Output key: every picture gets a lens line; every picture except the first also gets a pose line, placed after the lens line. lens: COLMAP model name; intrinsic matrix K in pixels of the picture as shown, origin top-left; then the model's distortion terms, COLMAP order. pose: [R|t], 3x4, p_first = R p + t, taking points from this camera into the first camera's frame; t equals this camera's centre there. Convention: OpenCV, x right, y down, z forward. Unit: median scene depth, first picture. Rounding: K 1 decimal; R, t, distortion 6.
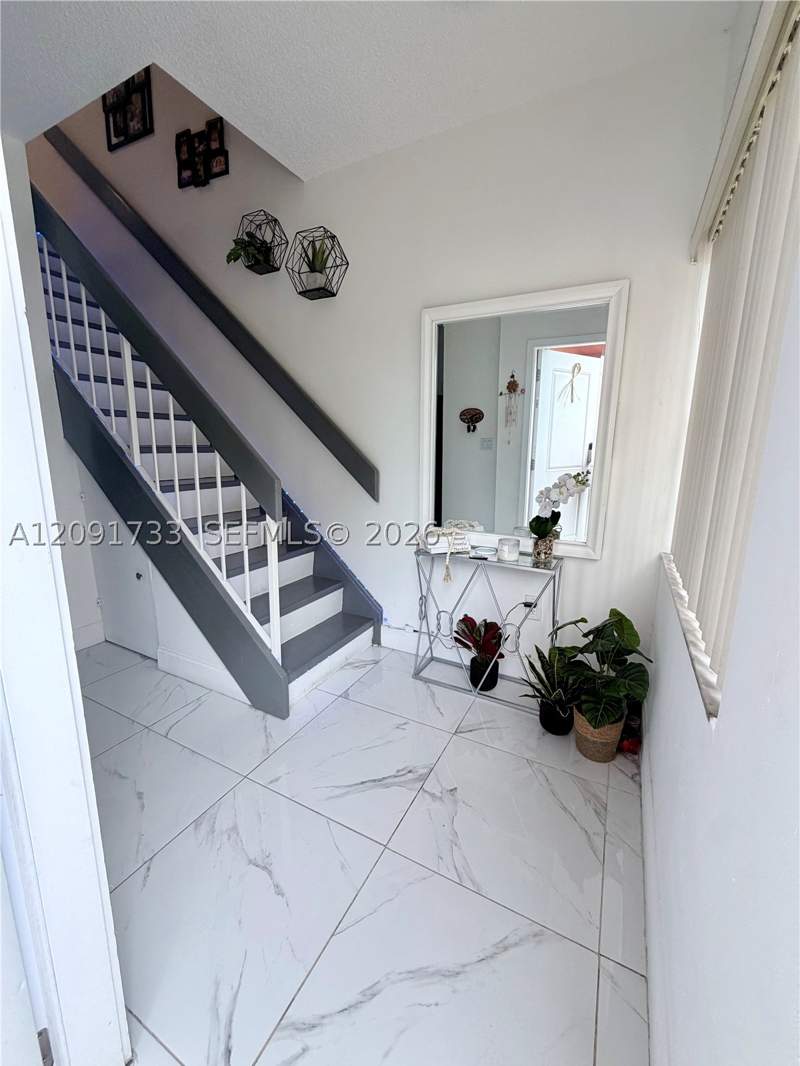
lens RADIAL K [[424.5, 0, 395.7], [0, 424.5, 527.8], [0, 0, 1]] dist [-0.000660, -0.000123]
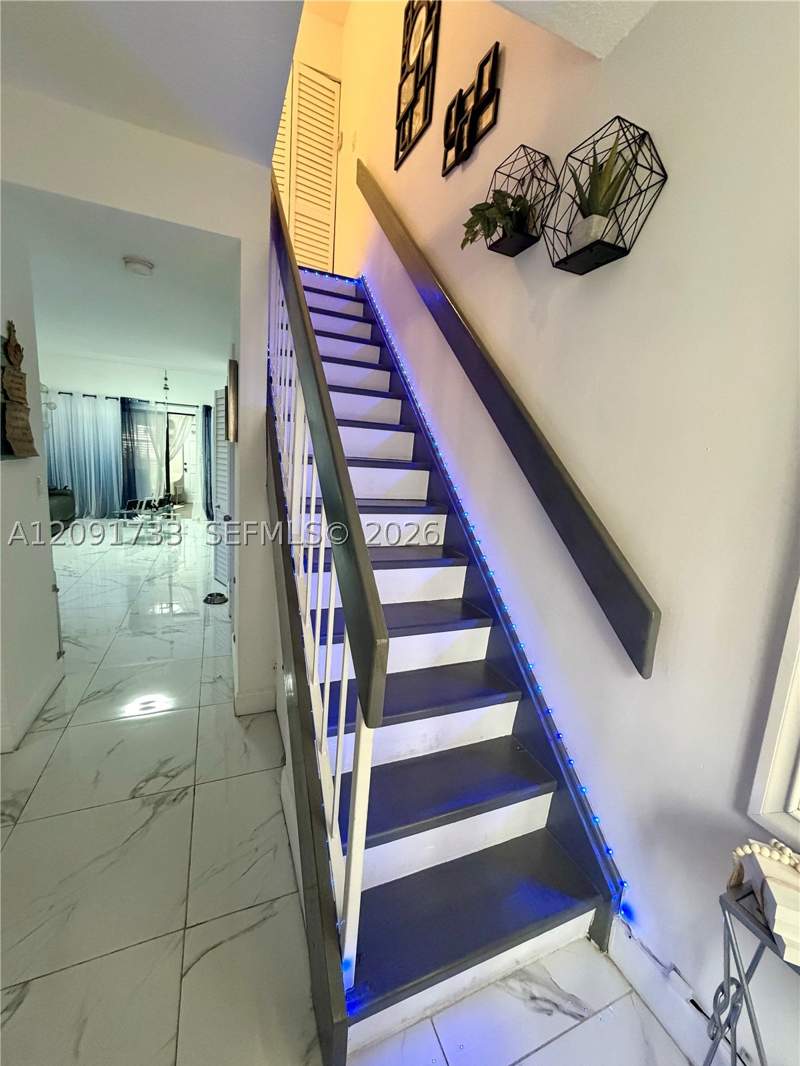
lens RADIAL K [[424.5, 0, 405.0], [0, 424.5, 529.5], [0, 0, 1]] dist [-0.000660, -0.000123]
pose [[0.777154, 0.149317, -0.611339, 0.010140], [-0.184457, 0.982825, 0.005563, -0.174402], [0.601670, 0.108442, 0.791349, 0.467262]]
